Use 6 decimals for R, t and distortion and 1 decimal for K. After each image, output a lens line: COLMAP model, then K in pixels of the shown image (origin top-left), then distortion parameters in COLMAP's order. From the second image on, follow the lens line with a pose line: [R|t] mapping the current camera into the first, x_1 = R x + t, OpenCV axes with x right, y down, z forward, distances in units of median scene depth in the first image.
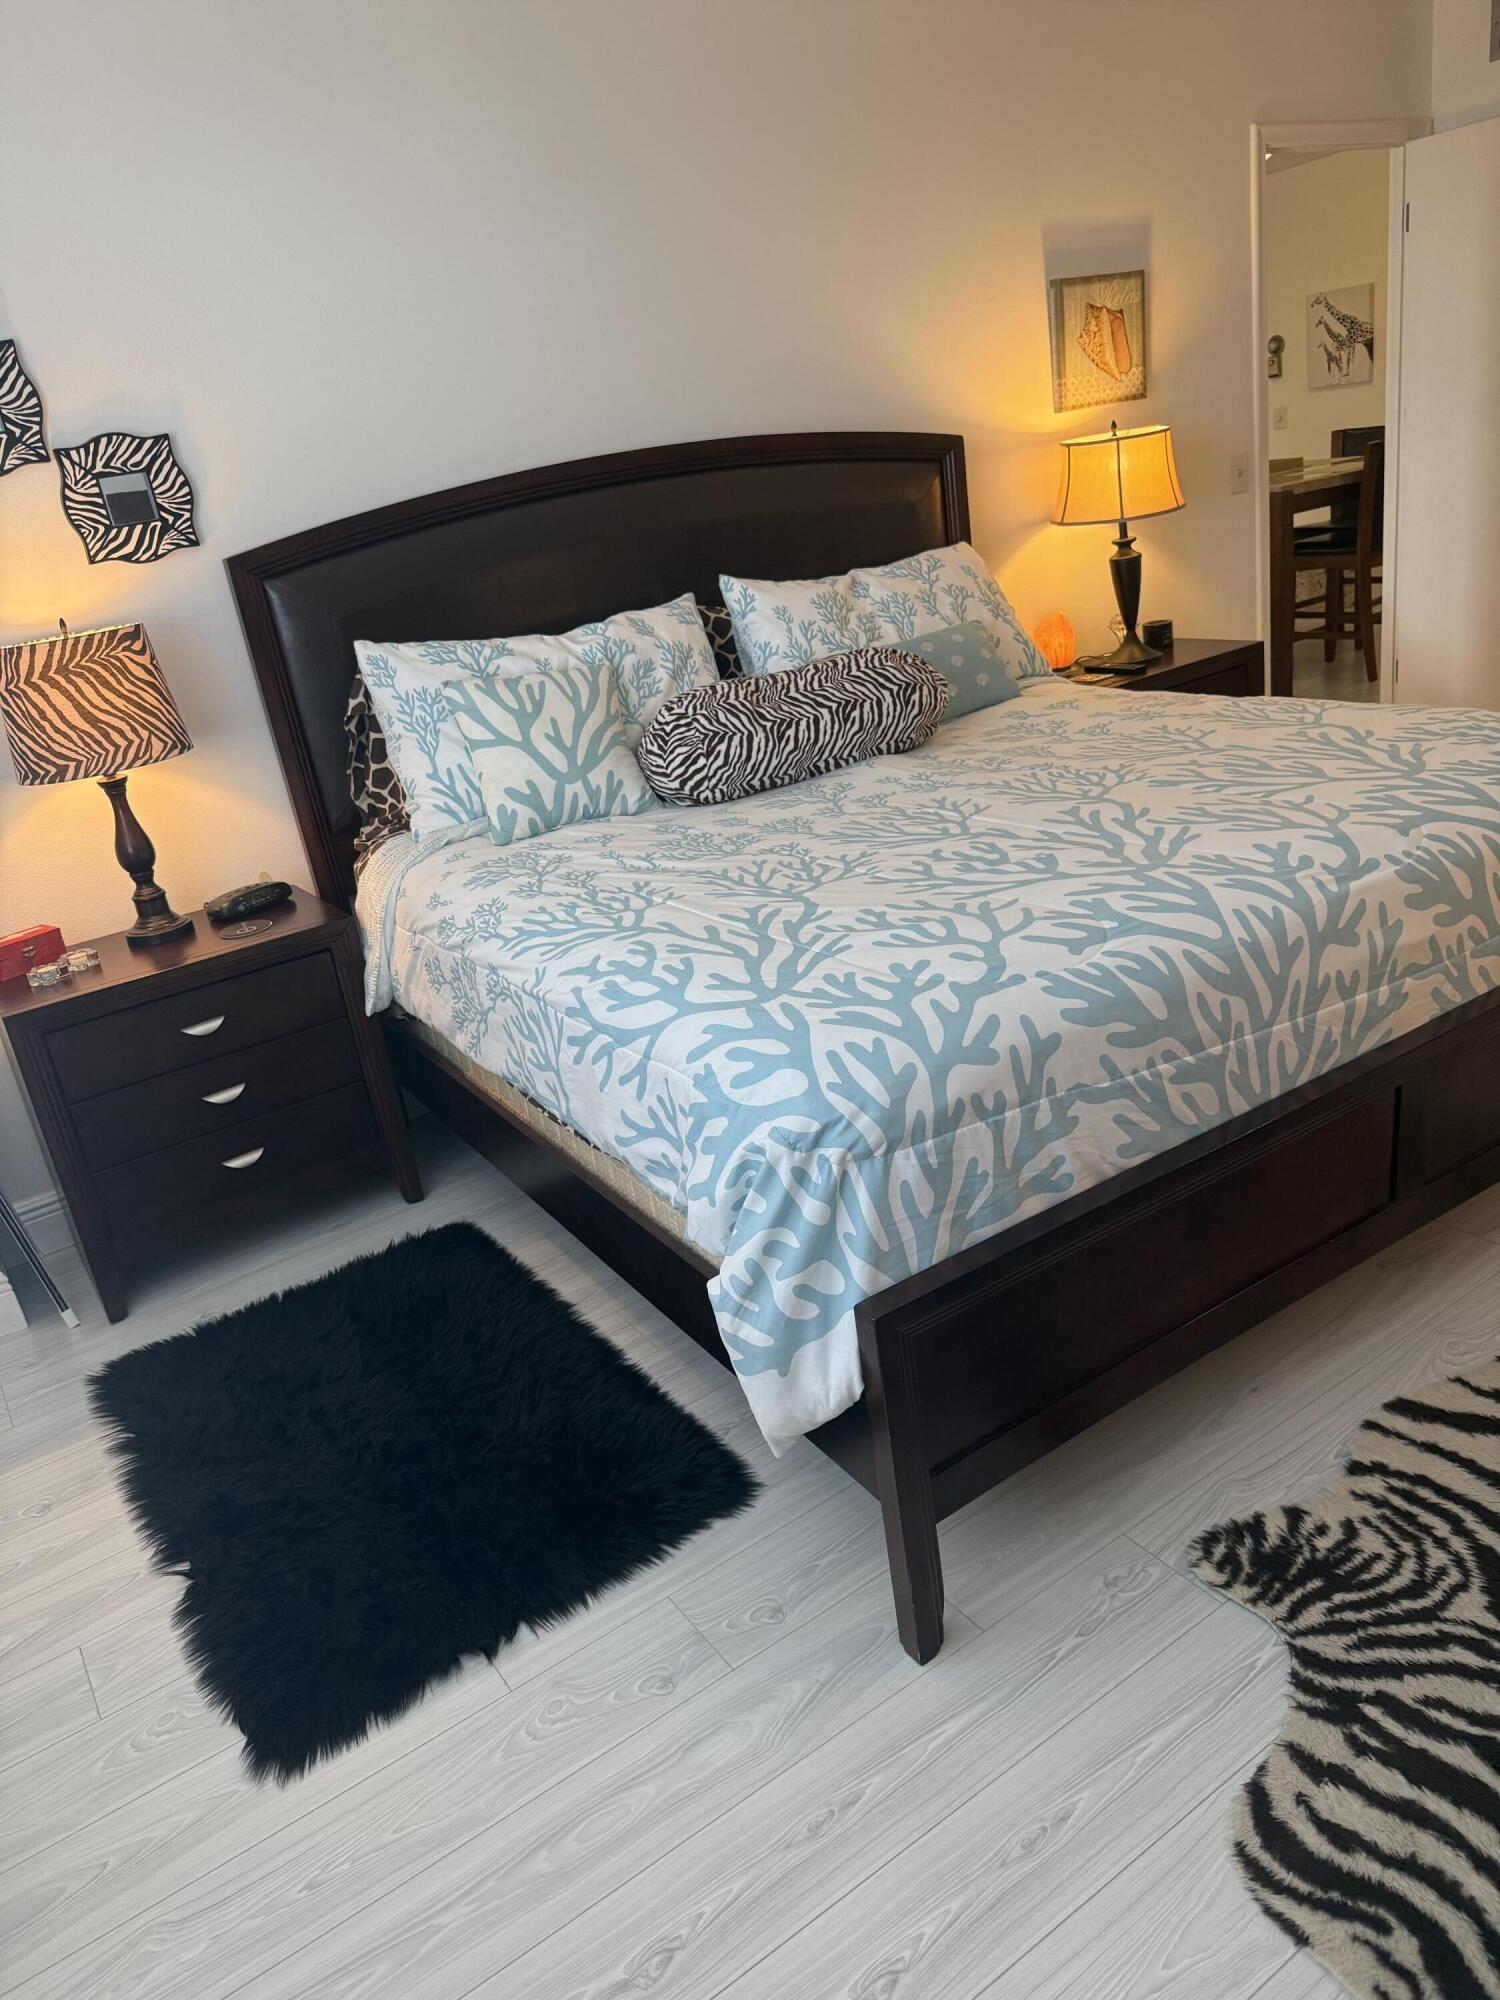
lens RADIAL K [[1405.3, 0, 700.9], [0, 1405.3, 1007.3], [0, 0, 1]] dist [0.061888, -0.068748]
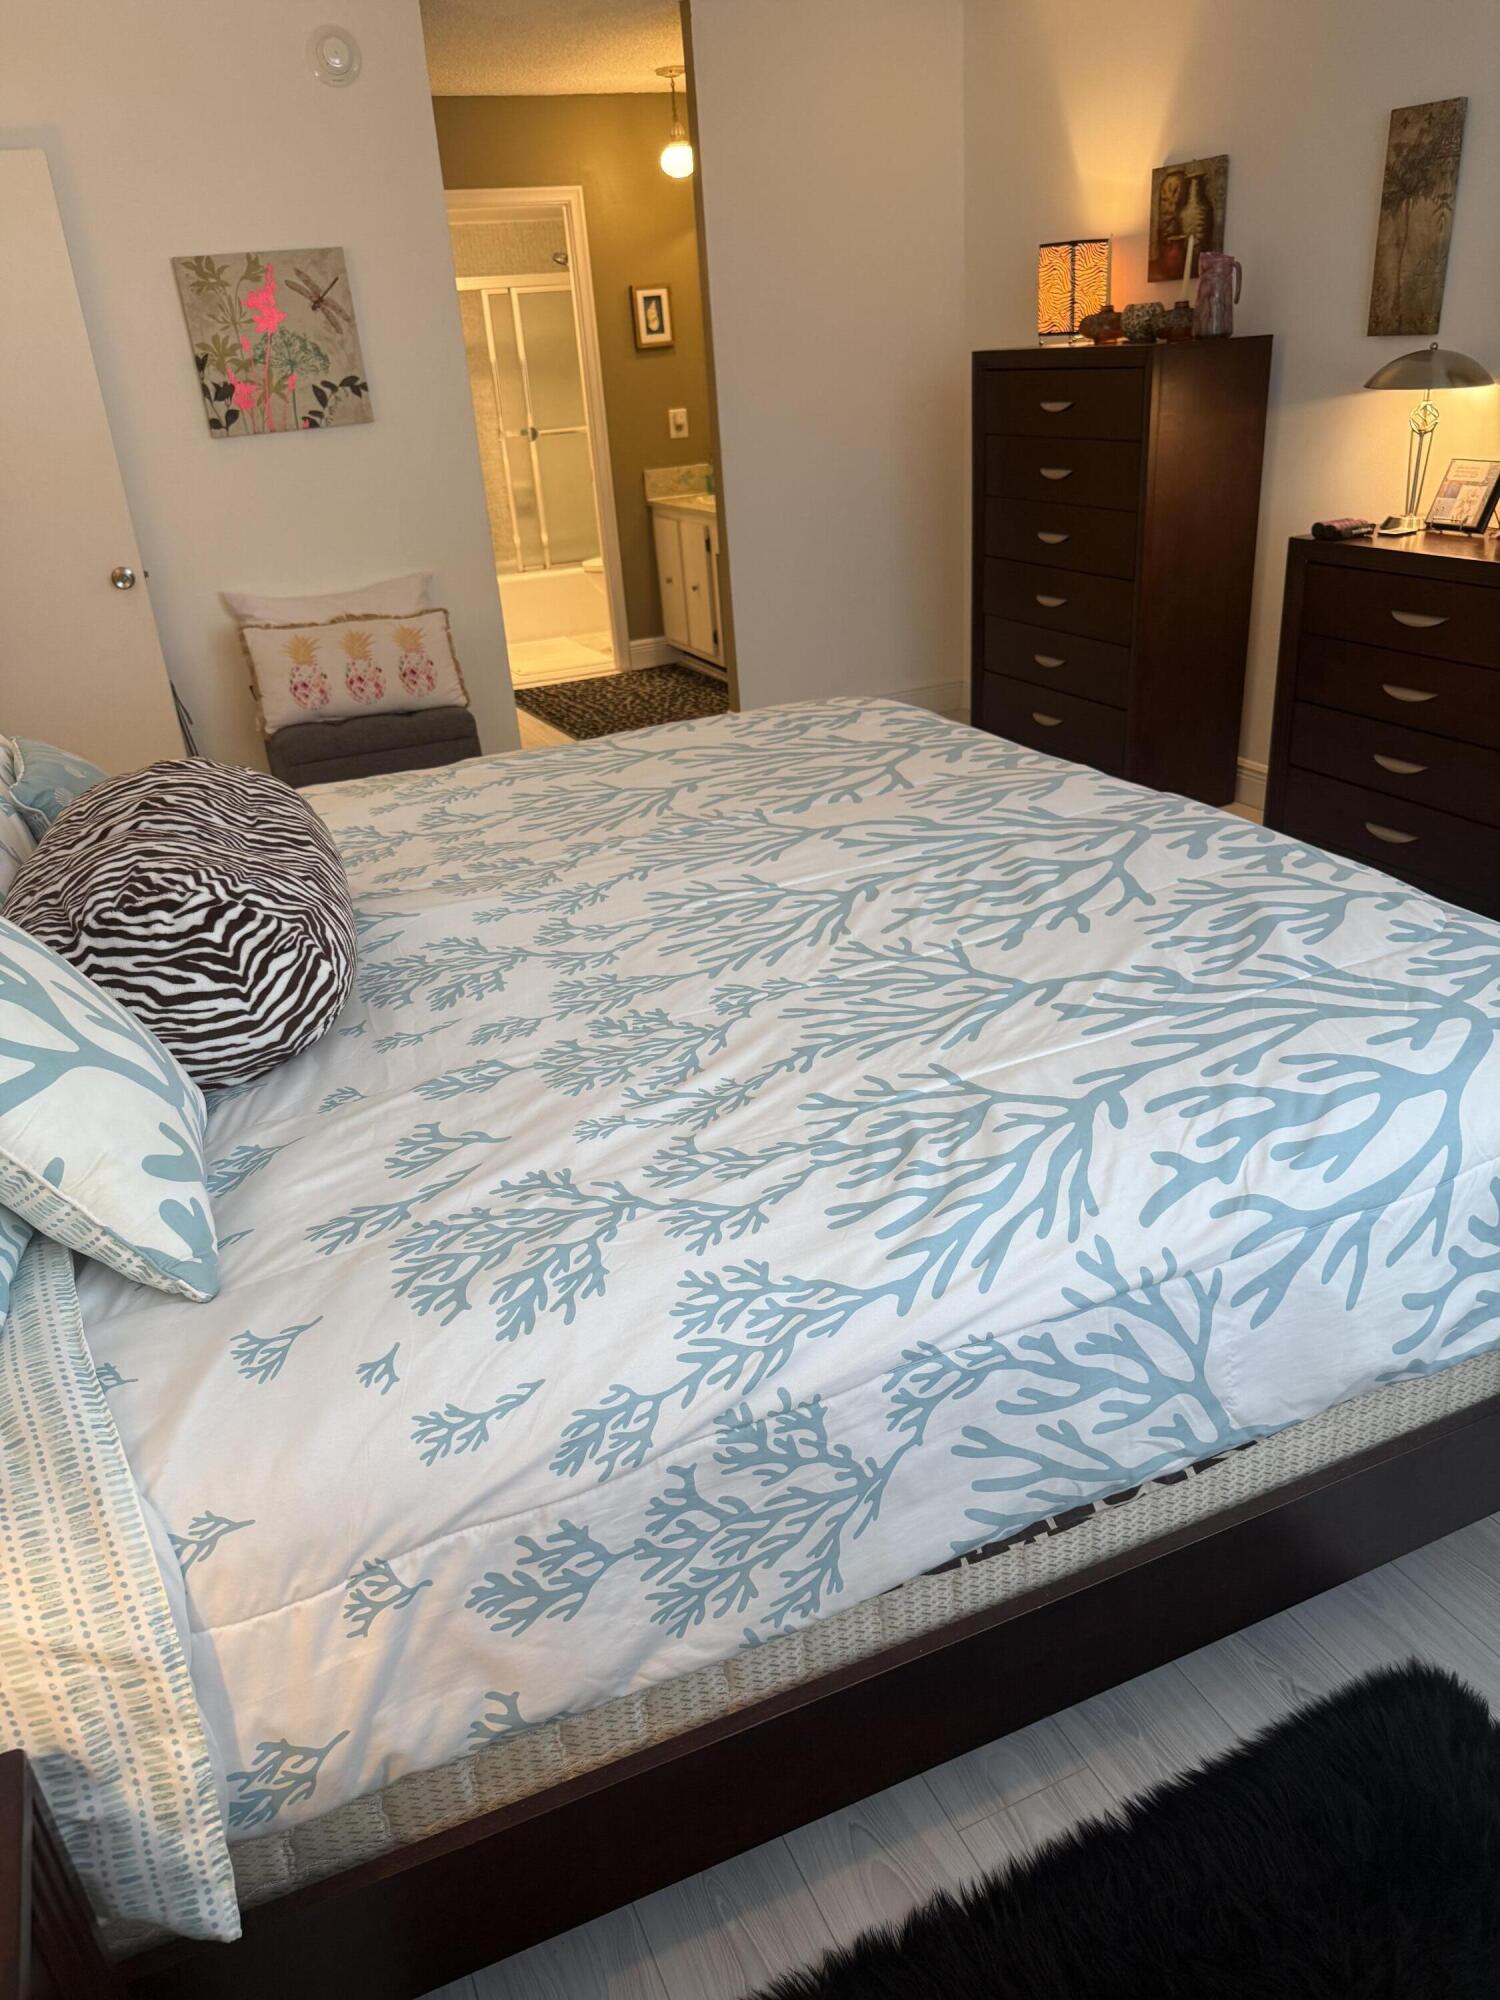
lens RADIAL K [[1405.3, 0, 700.9], [0, 1405.3, 1007.3], [0, 0, 1]] dist [0.061888, -0.068748]
pose [[0.149838, -0.275483, 0.949557, -0.603402], [0.403024, 0.894005, 0.195770, -0.265583], [-0.902840, 0.353361, 0.244982, 0.964618]]
